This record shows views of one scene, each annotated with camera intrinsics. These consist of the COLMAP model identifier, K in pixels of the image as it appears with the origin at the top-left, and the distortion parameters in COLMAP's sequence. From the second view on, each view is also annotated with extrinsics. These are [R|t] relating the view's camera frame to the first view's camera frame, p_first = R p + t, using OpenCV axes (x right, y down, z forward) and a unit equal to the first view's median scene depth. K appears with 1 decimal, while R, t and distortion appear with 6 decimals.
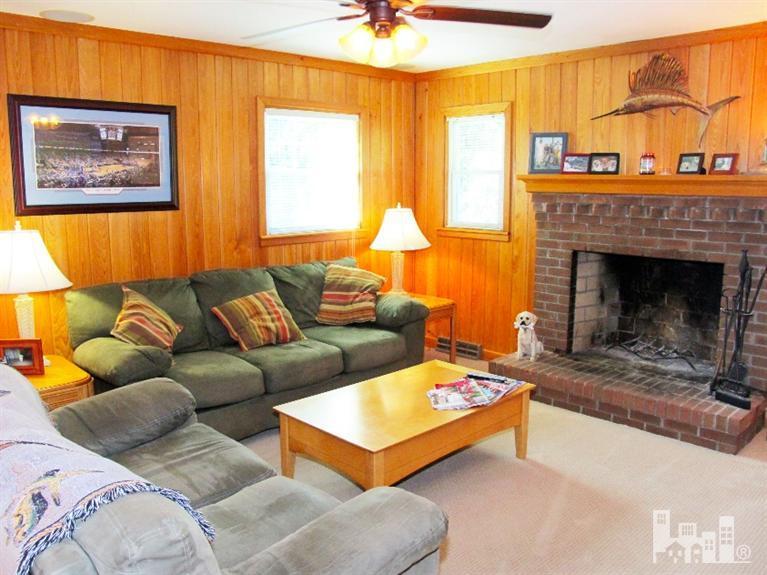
lens RADIAL K [[637.6, 0, 383.5], [0, 637.6, 287.5], [0, 0, 1]] dist [-0.138654, 0.097370]
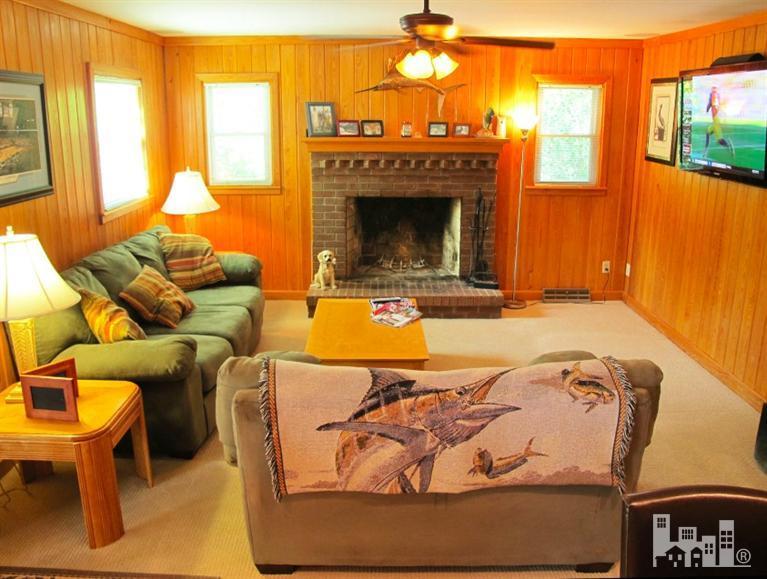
lens RADIAL K [[625.7, 0, 383.5], [0, 625.7, 289.5], [0, 0, 1]] dist [-0.133712, 0.005913]
pose [[0.688781, -0.190215, 0.699570, -0.567264], [0.113629, 0.981364, 0.154960, -0.063402], [-0.716009, -0.027242, 0.697559, 0.071193]]
